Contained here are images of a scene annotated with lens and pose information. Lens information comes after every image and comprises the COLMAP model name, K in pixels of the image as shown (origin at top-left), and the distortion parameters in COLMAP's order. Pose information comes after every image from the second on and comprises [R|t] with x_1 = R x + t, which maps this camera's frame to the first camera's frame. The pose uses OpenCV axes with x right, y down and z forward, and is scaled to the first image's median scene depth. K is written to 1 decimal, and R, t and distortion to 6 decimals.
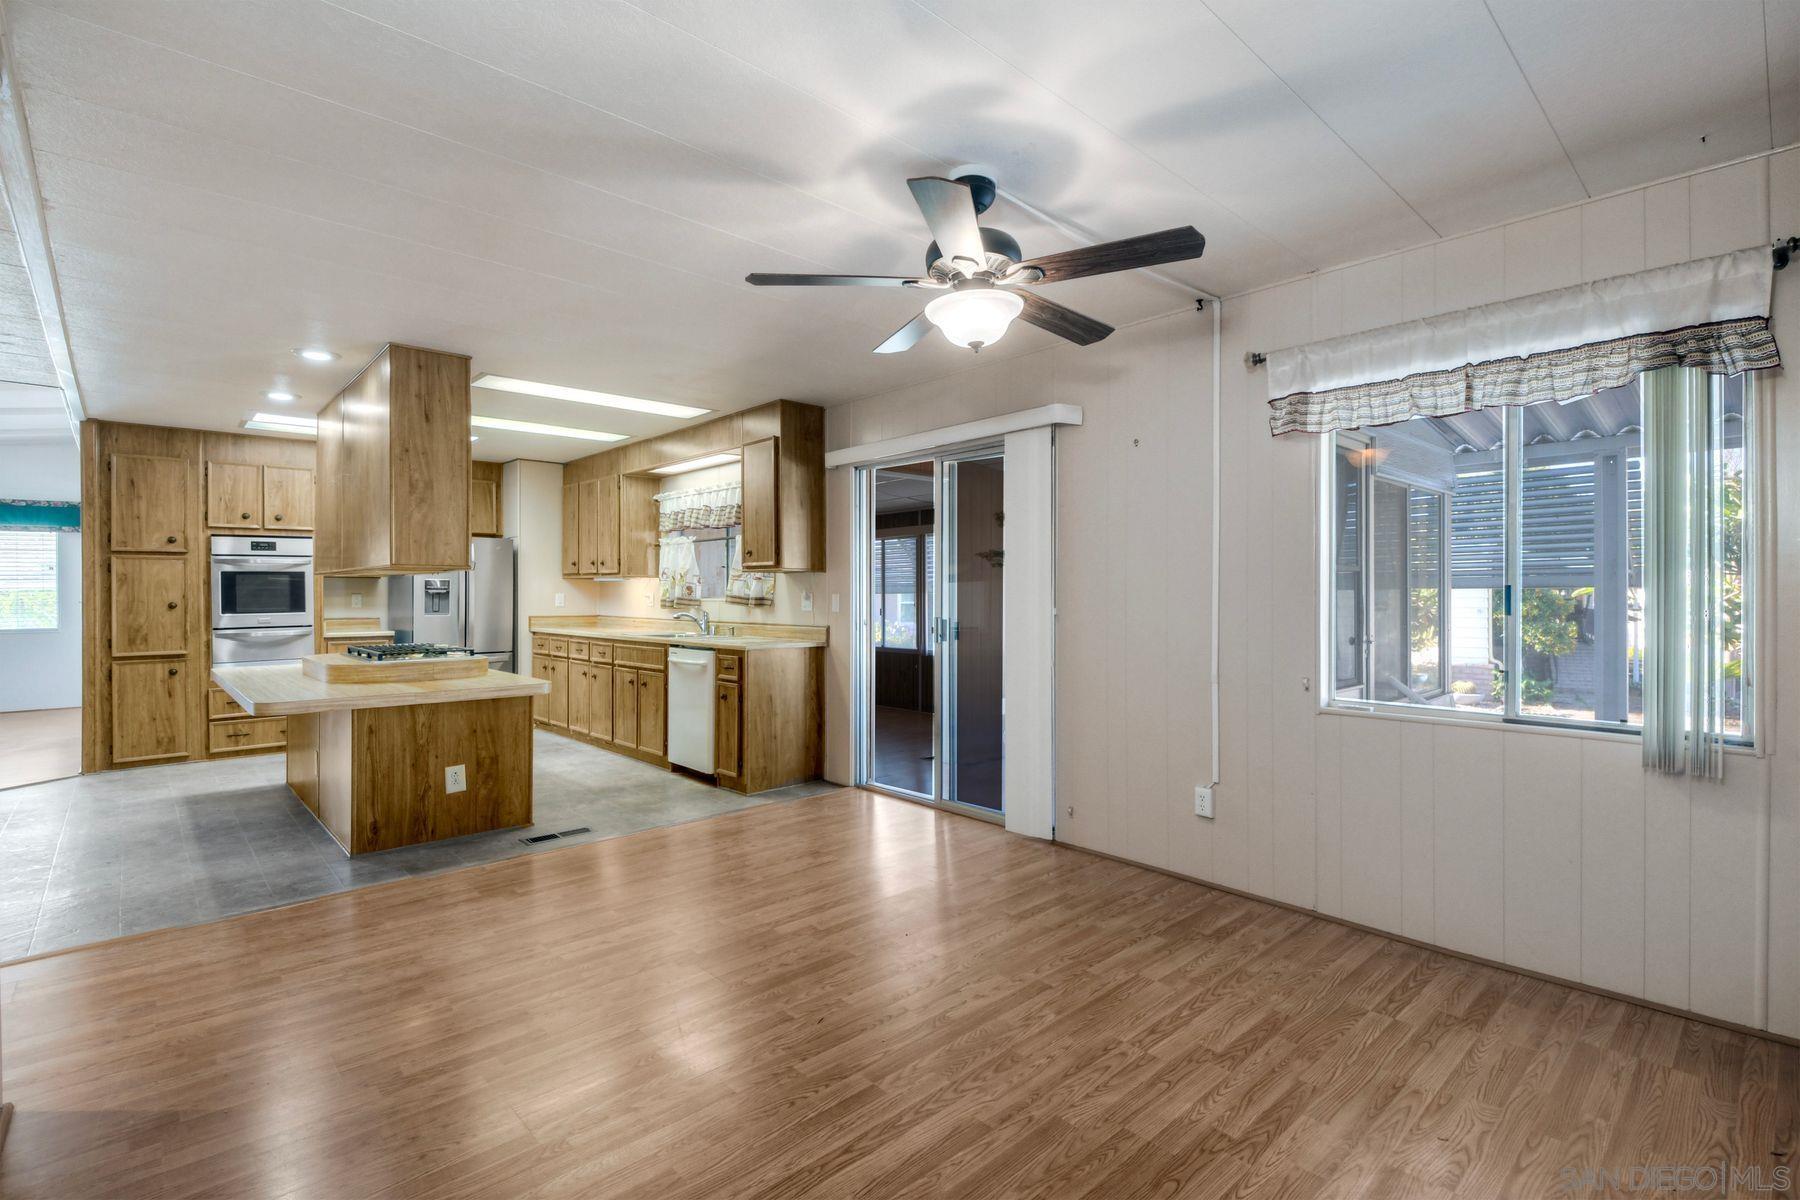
lens RADIAL K [[822.6, 0, 900.0], [0, 822.6, 600.0], [0, 0, 1]] dist [0.012079, -0.000790]
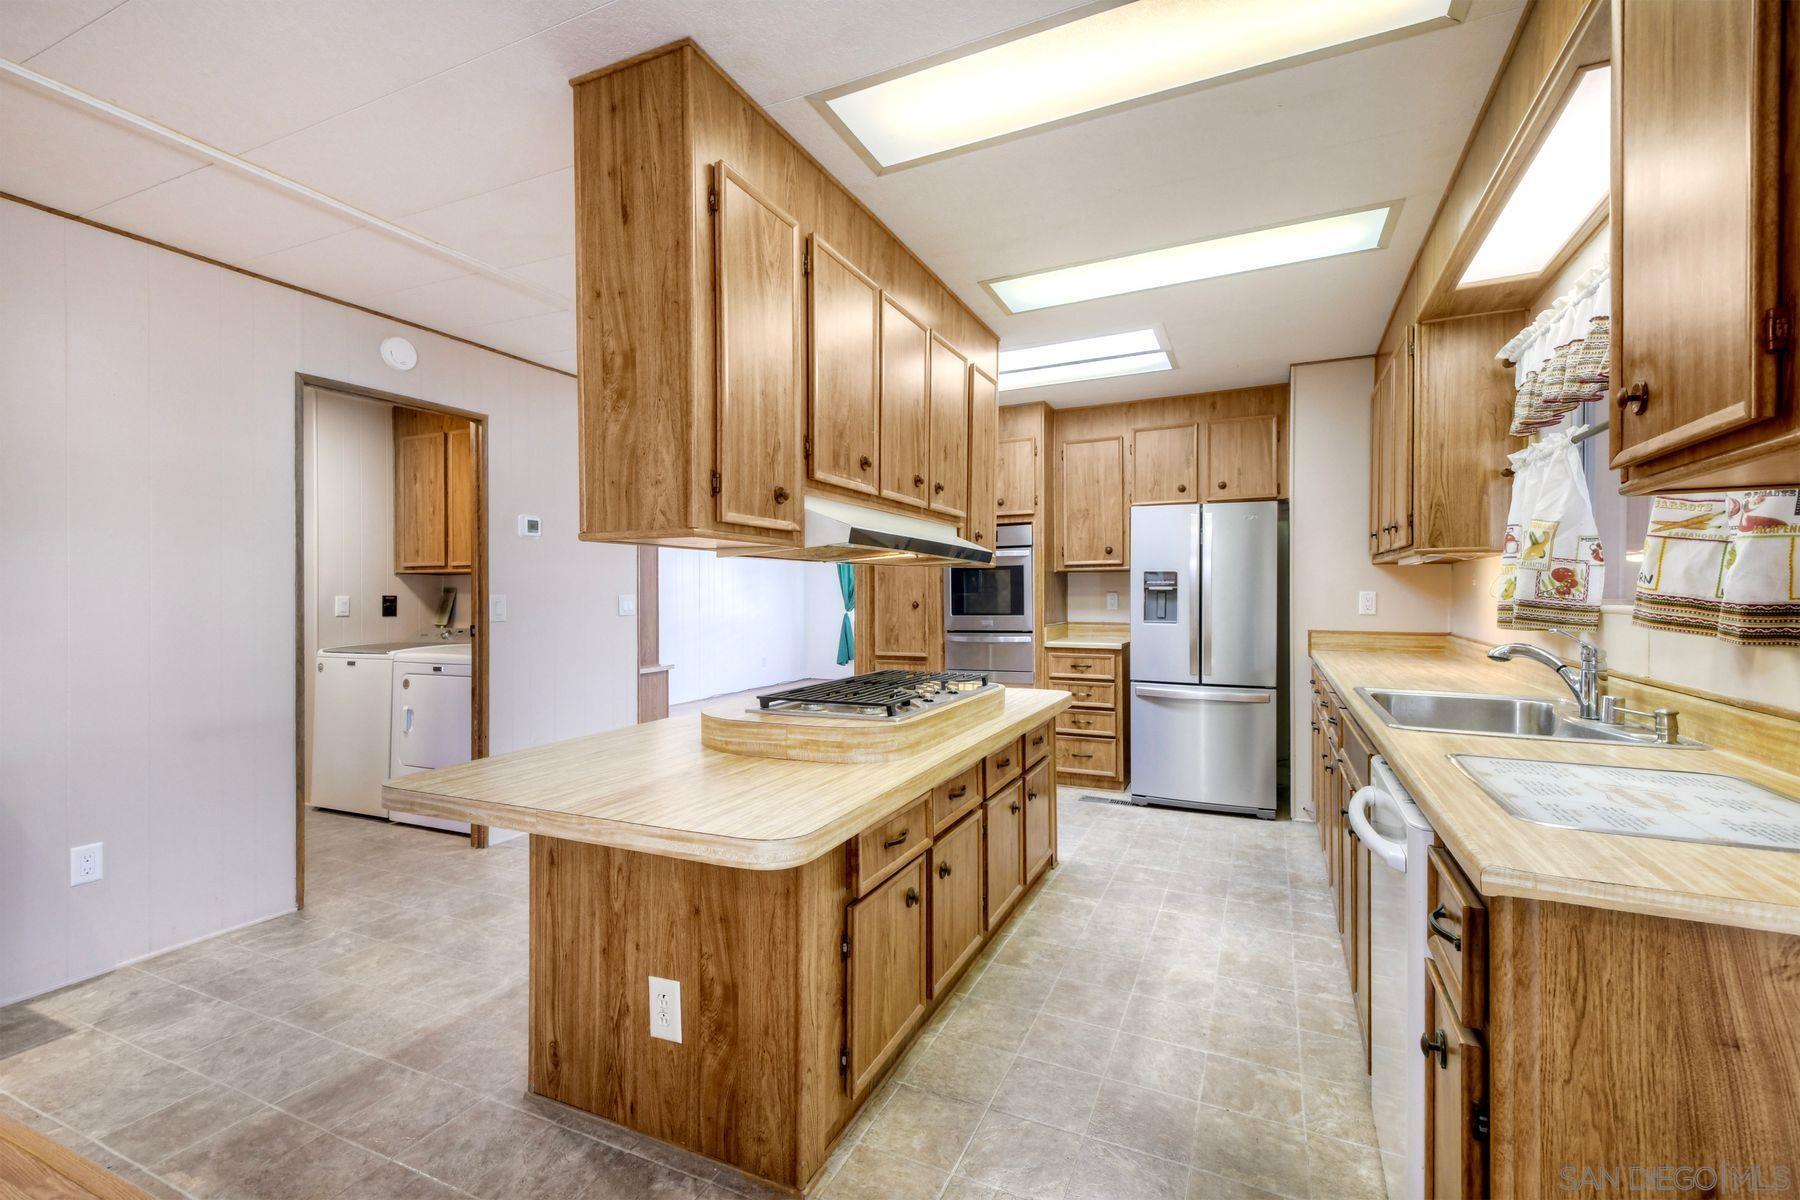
lens RADIAL K [[794.0, 0, 923.5], [0, 794.0, 598.0], [0, 0, 1]] dist [0.026986, 0.000083]
pose [[0.424387, 0.004965, -0.905467, -0.089656], [-0.004624, 0.999984, 0.003316, -0.006574], [0.905469, 0.002780, 0.424403, 0.942969]]
